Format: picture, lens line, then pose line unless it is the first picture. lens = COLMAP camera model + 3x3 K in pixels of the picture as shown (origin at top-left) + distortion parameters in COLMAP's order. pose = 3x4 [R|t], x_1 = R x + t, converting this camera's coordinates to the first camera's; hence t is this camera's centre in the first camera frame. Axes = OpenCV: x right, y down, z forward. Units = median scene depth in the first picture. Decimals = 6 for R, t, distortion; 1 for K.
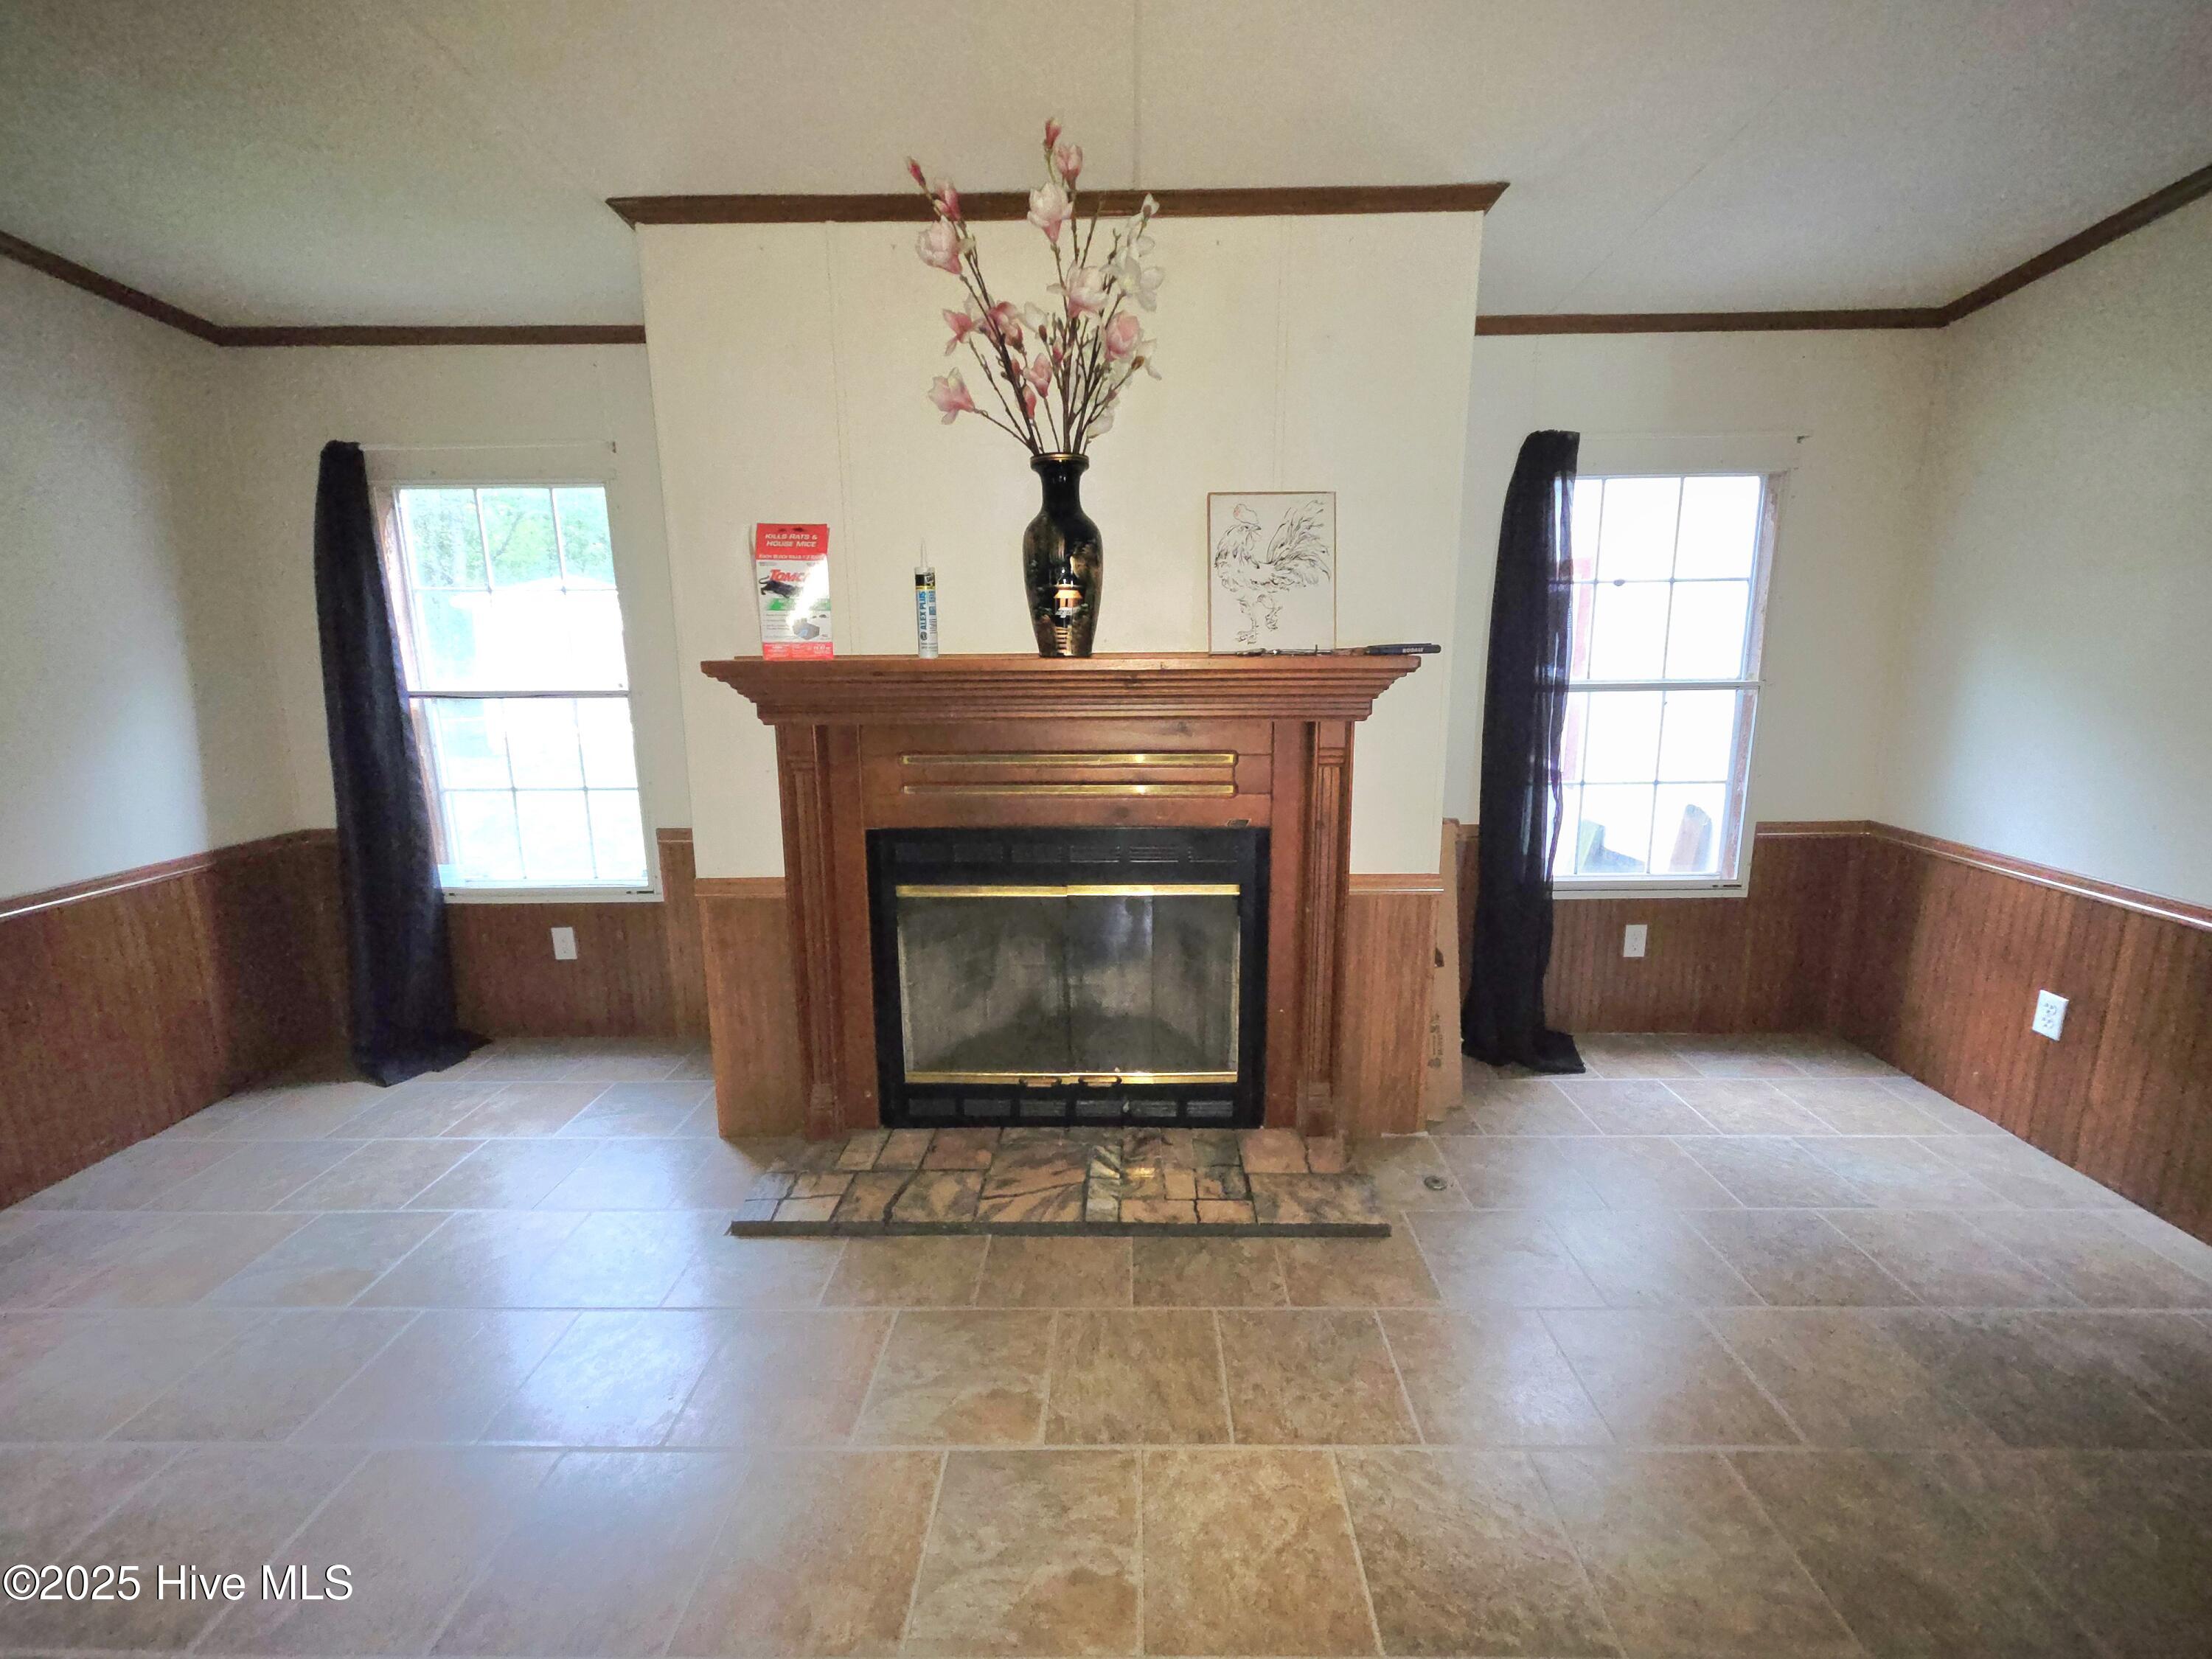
lens RADIAL K [[902.2, 0, 1125.5], [0, 902.2, 813.8], [0, 0, 1]] dist [-0.002683, 0.000156]
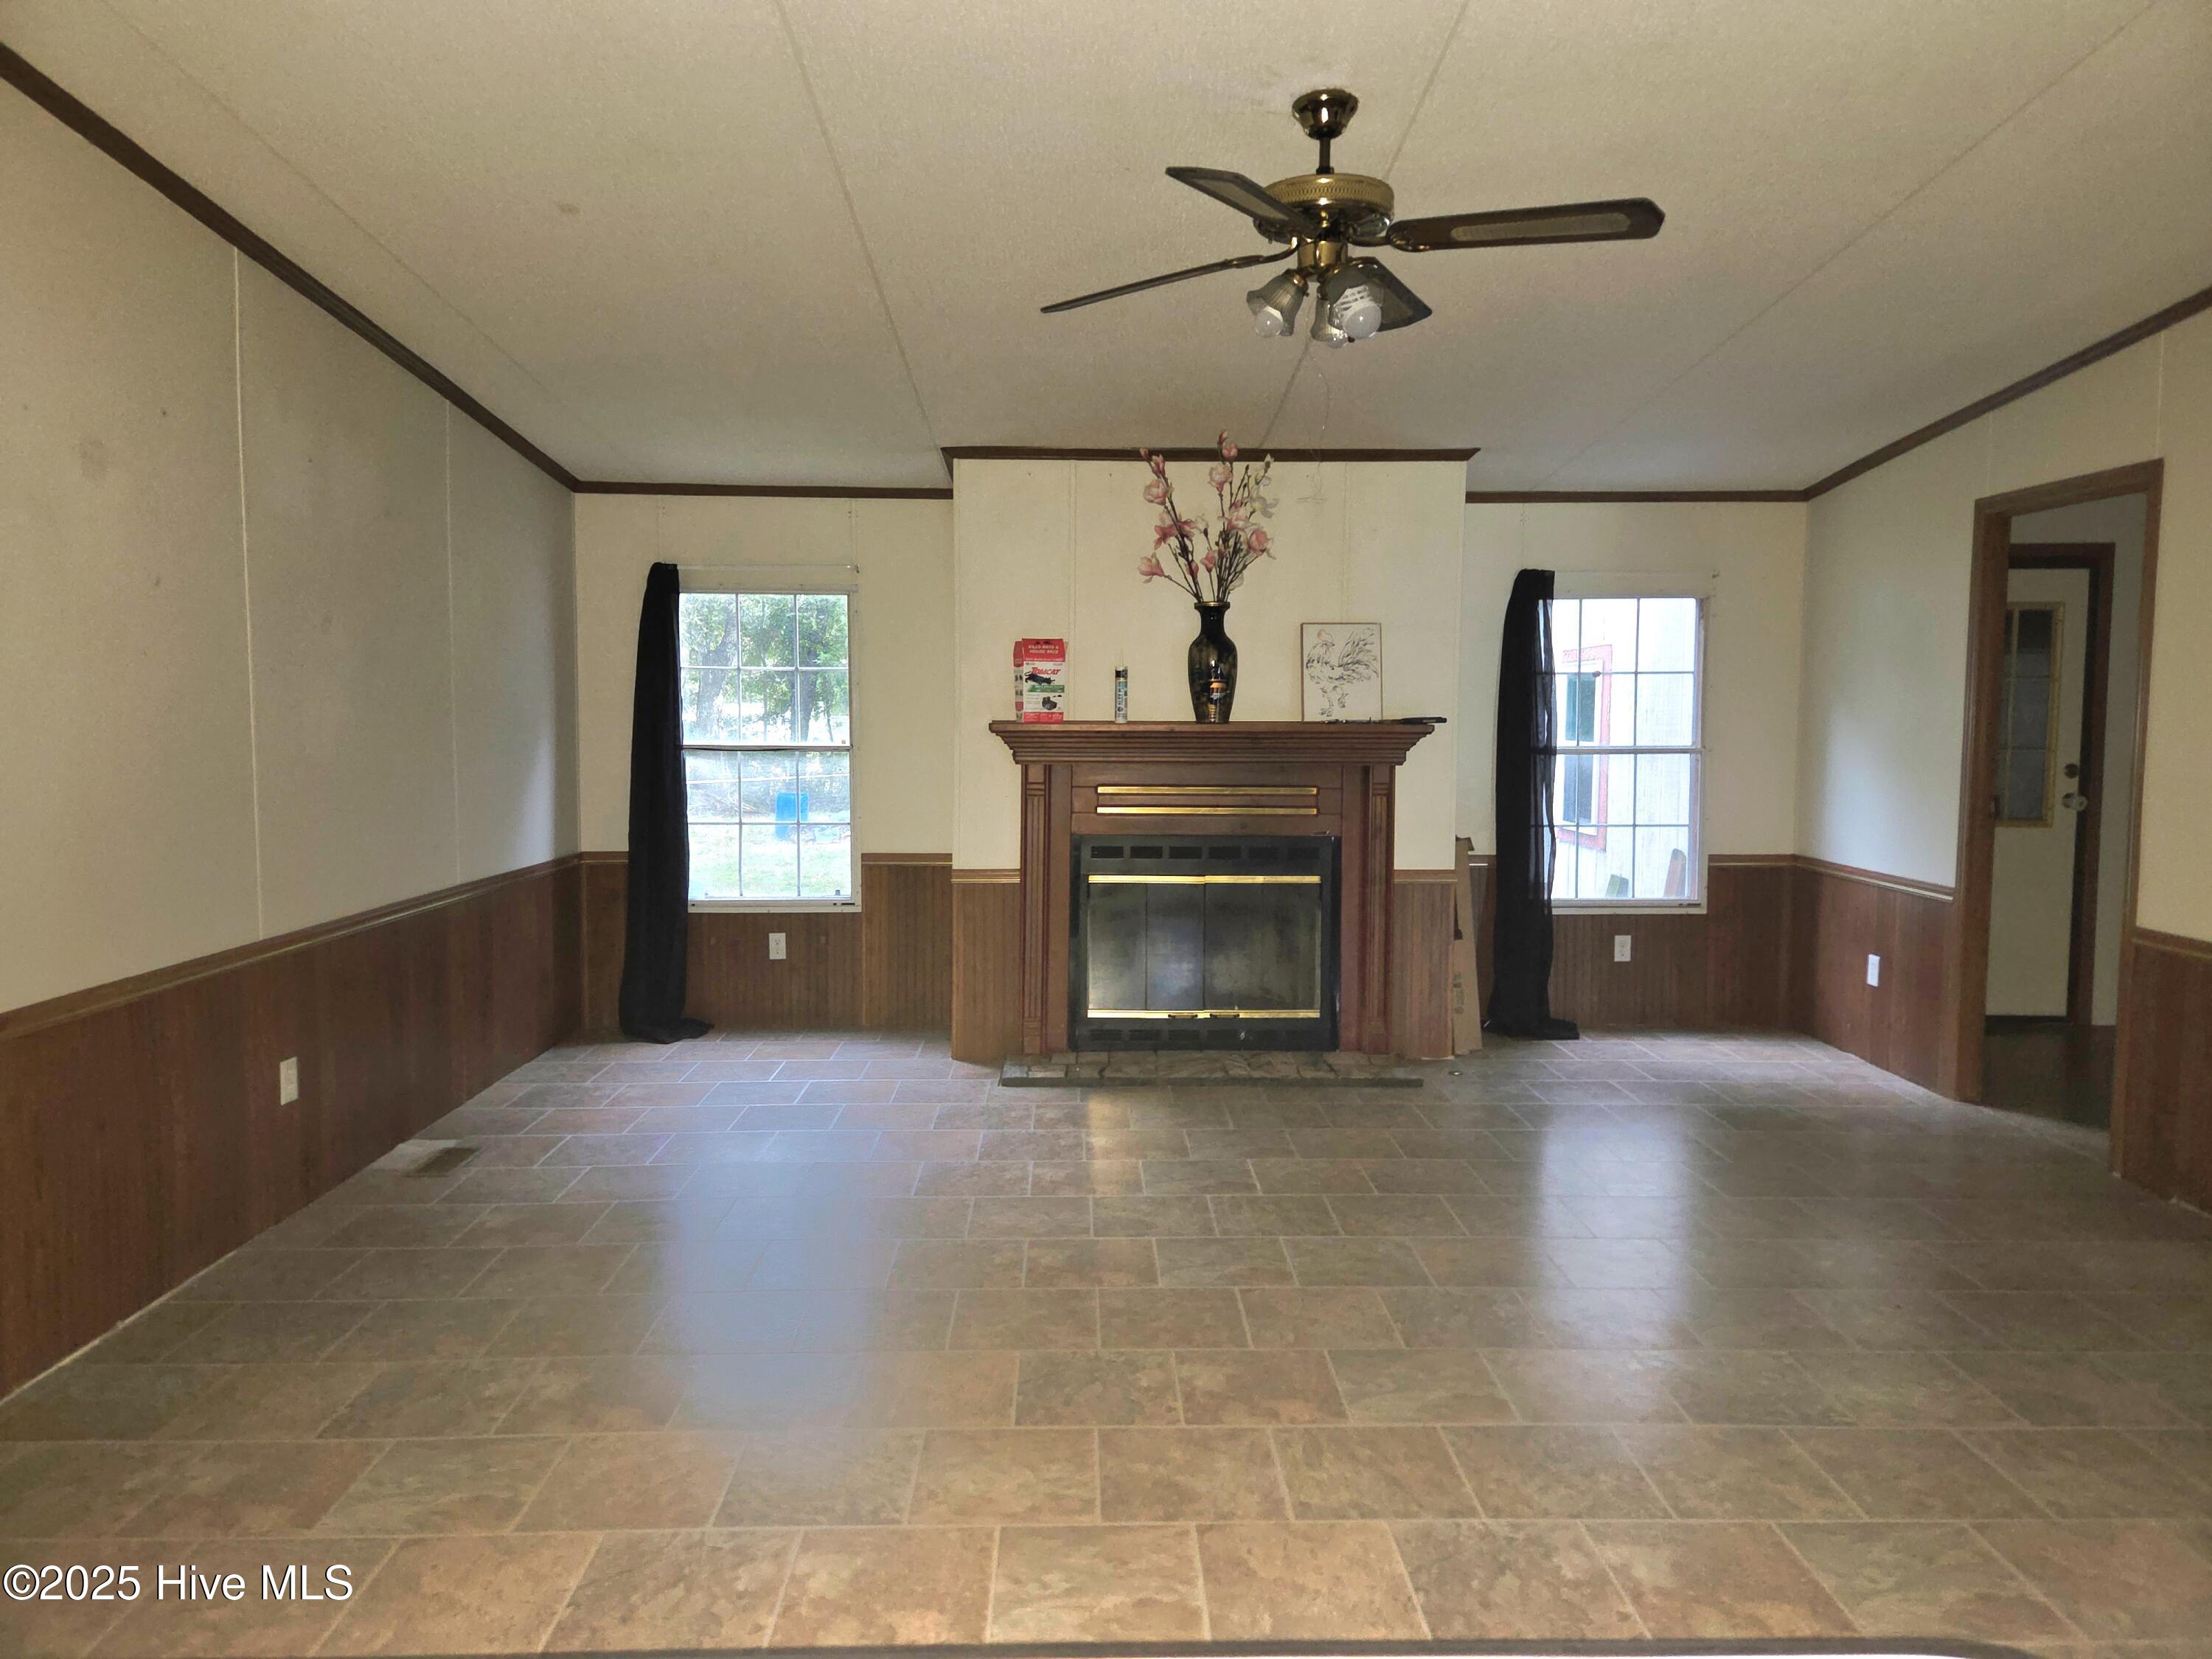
lens RADIAL K [[1483.8, 0, 1108.2], [0, 1483.8, 826.0], [0, 0, 1]] dist [0.050127, -0.021050]
pose [[0.999402, 0.008022, 0.033628, -0.311121], [-0.004195, 0.993661, -0.112339, 0.276923], [-0.034316, 0.112131, 0.993101, -1.446830]]
